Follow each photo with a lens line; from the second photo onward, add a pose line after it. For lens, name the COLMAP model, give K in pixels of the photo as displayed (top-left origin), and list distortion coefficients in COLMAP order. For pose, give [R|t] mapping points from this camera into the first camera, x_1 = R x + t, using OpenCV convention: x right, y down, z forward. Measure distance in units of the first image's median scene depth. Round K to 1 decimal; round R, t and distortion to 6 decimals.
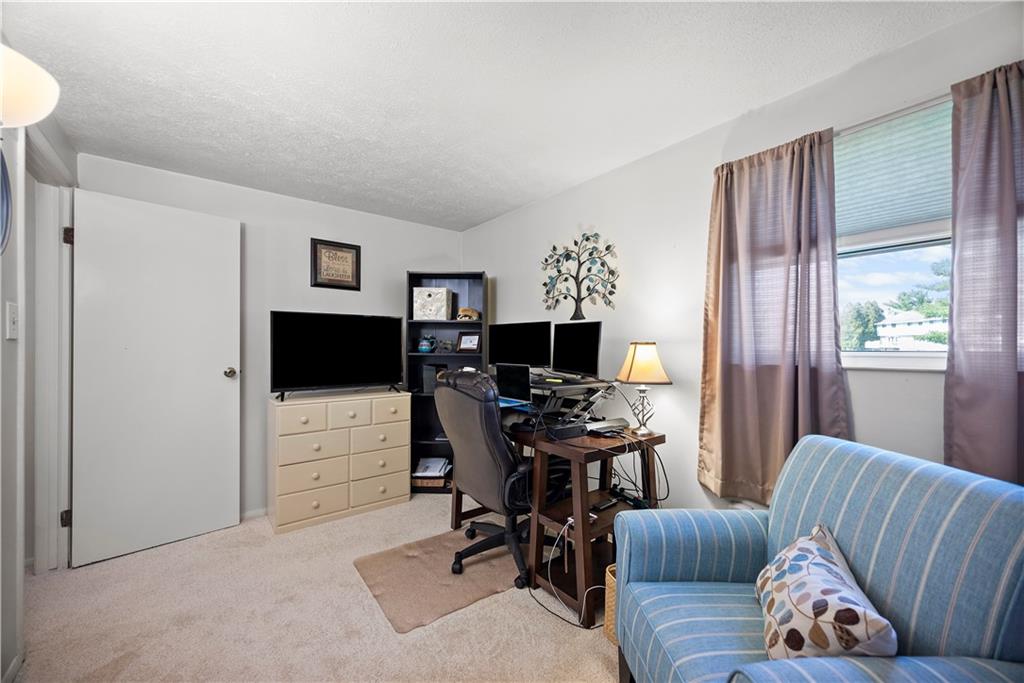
lens RADIAL K [[404.1, 0, 514.1], [0, 404.1, 343.8], [0, 0, 1]] dist [0.000036, -0.000119]
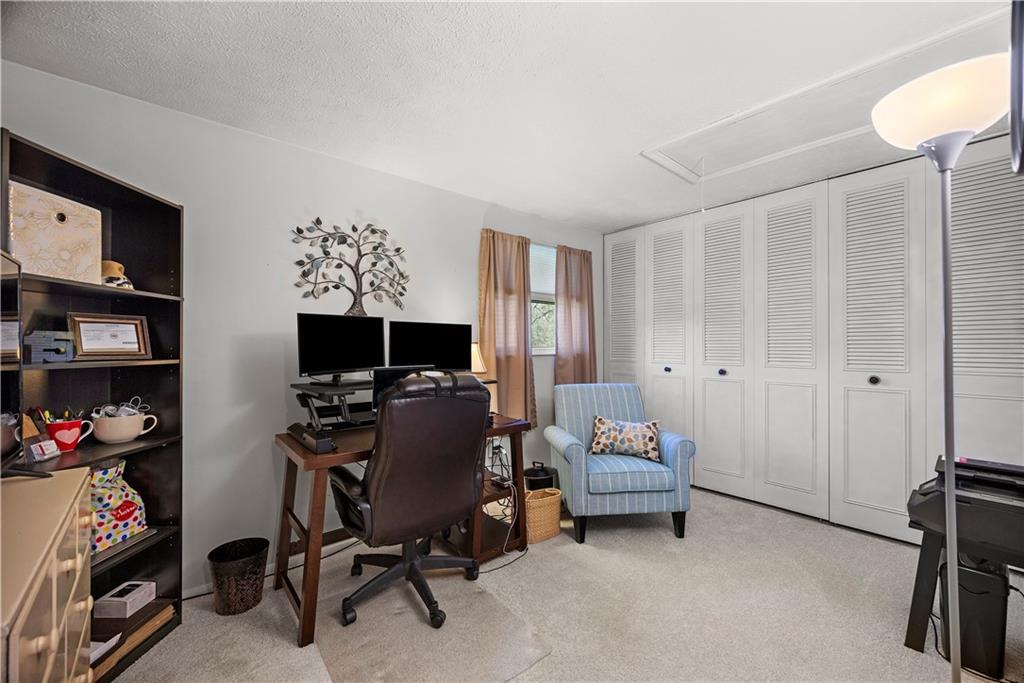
lens RADIAL K [[404.1, 0, 514.1], [0, 404.1, 343.8], [0, 0, 1]] dist [0.000036, -0.000119]
pose [[-0.042414, 0.003160, 0.999095, -0.759837], [-0.004185, 0.999986, -0.003340, 0.004304], [-0.999091, -0.004323, -0.042400, 0.700700]]
